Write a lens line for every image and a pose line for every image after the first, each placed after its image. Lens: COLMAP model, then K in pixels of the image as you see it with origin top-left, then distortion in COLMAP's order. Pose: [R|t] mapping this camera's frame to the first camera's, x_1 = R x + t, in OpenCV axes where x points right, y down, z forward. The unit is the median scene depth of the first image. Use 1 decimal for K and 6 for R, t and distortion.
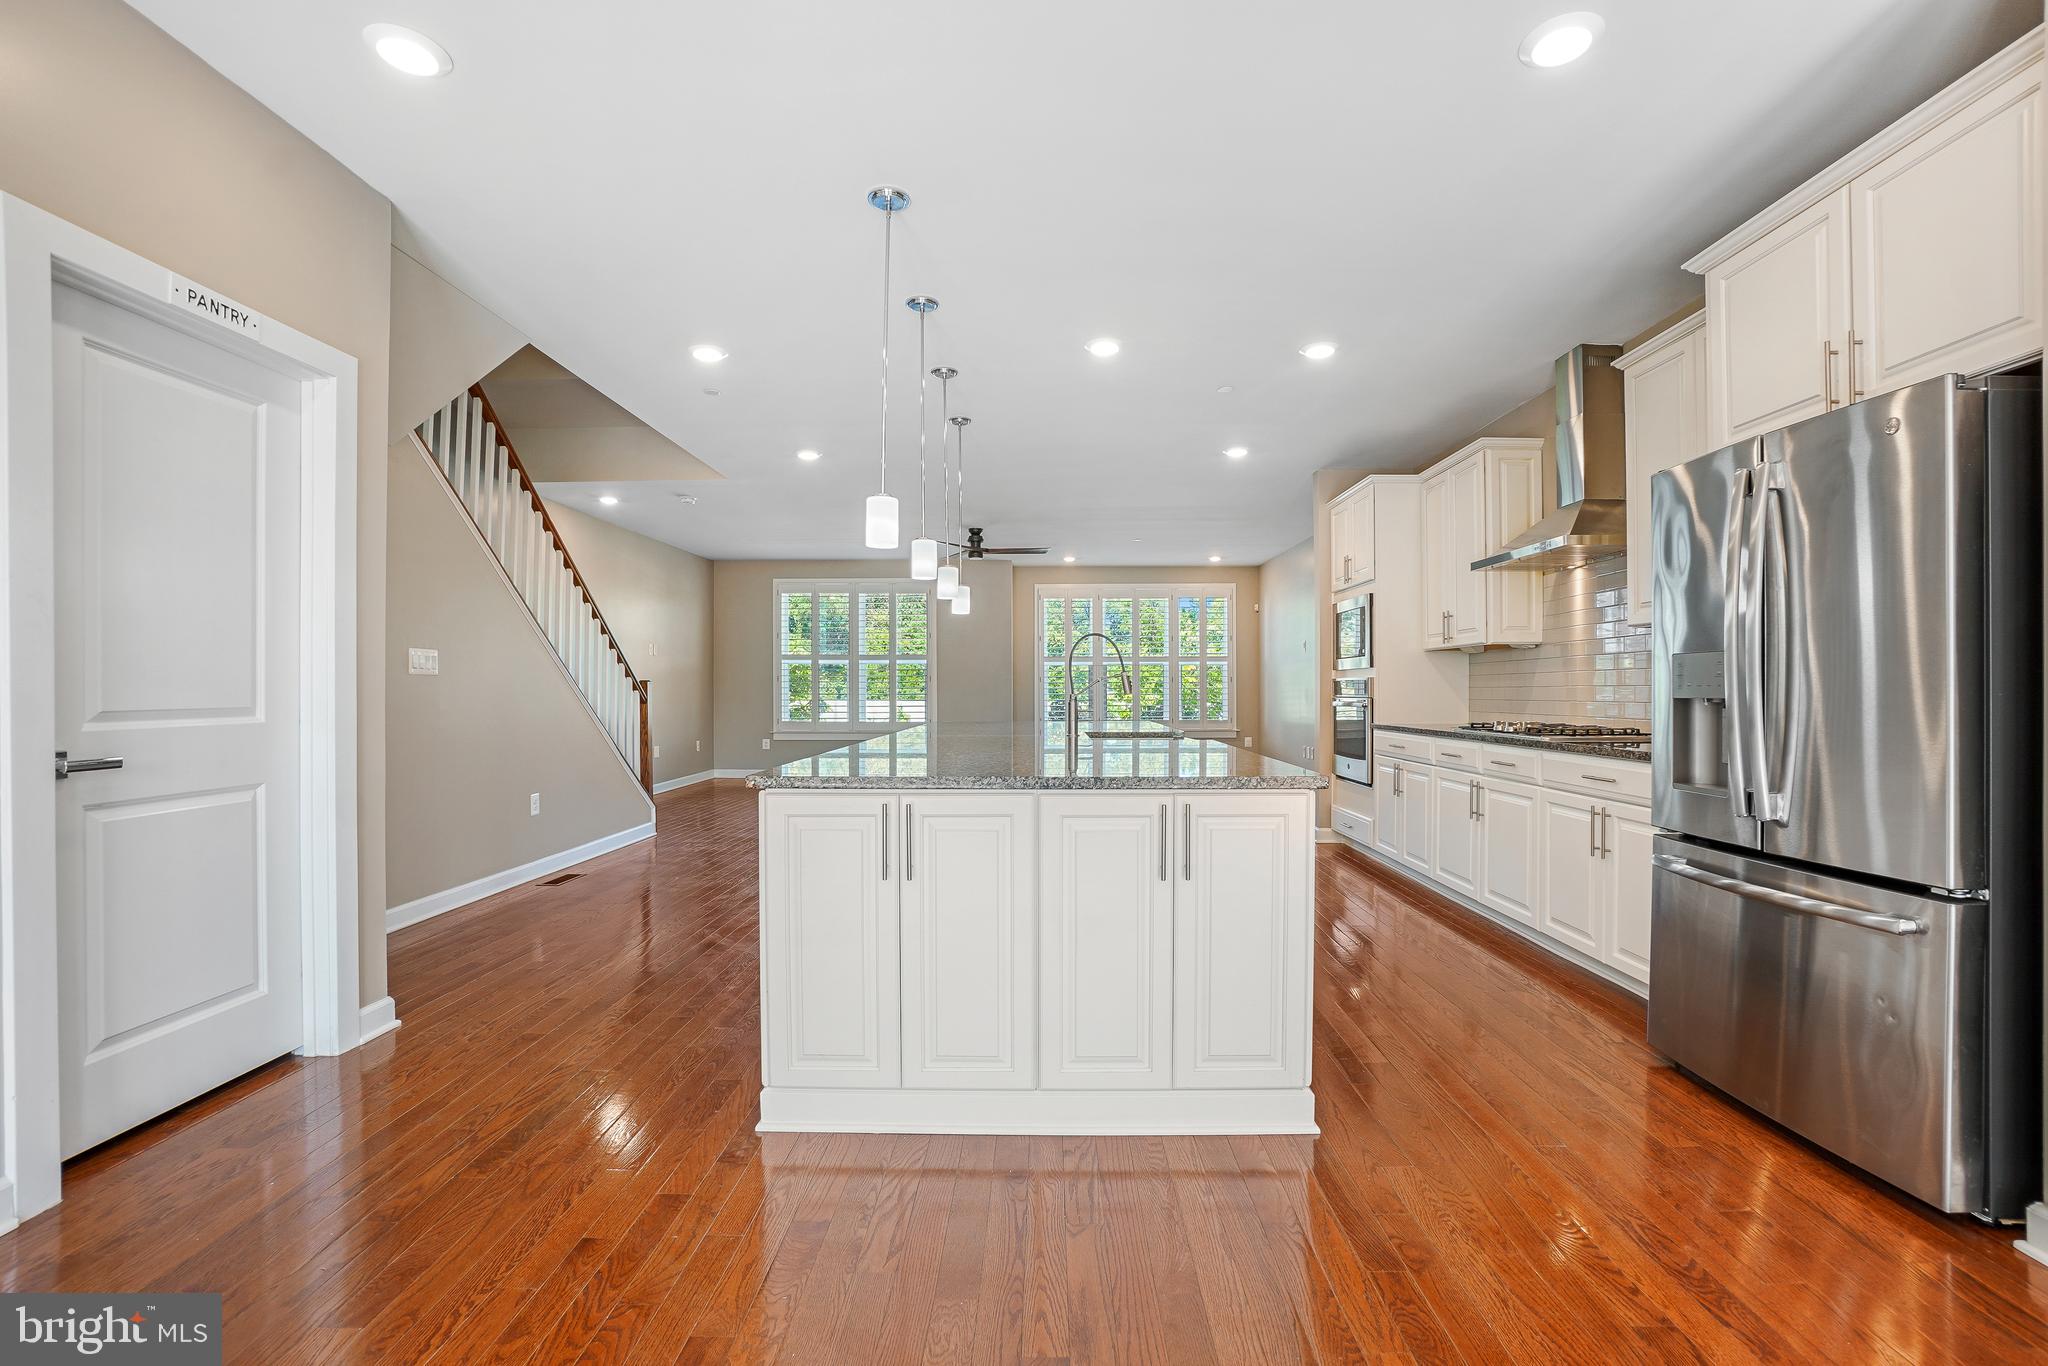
lens RADIAL K [[911.3, 0, 1030.6], [0, 911.3, 694.6], [0, 0, 1]] dist [-0.022492, 0.001297]
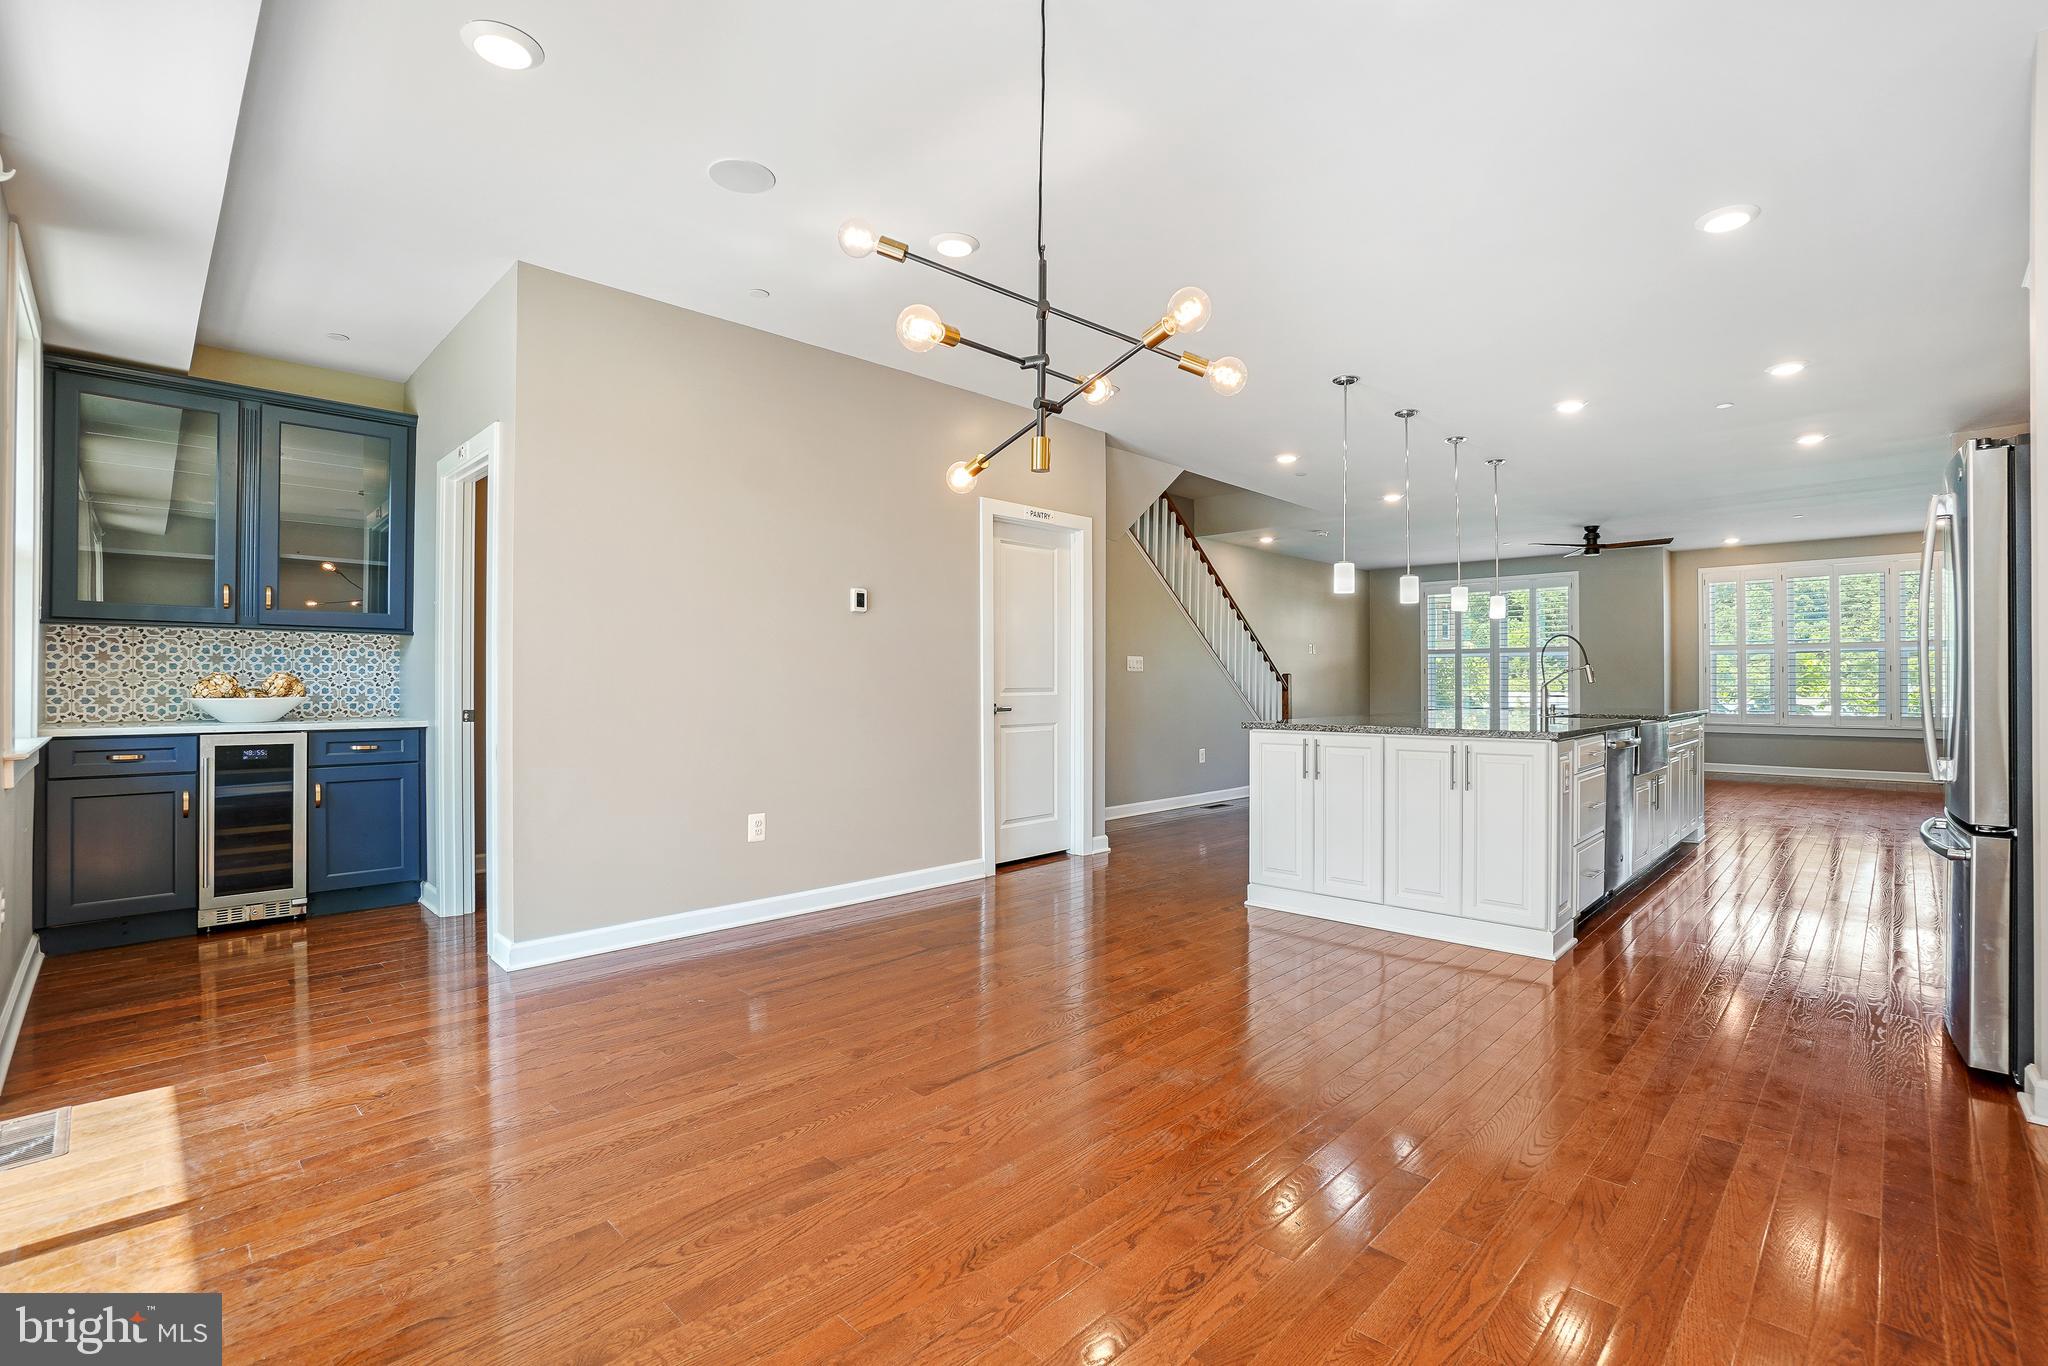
lens RADIAL K [[911.3, 0, 1030.6], [0, 911.3, 694.6], [0, 0, 1]] dist [-0.022492, 0.001297]
pose [[0.726956, 0.008732, -0.686629, 0.533297], [-0.003484, 0.999953, 0.009028, 0.010146], [0.686675, -0.004171, 0.726952, -0.561624]]
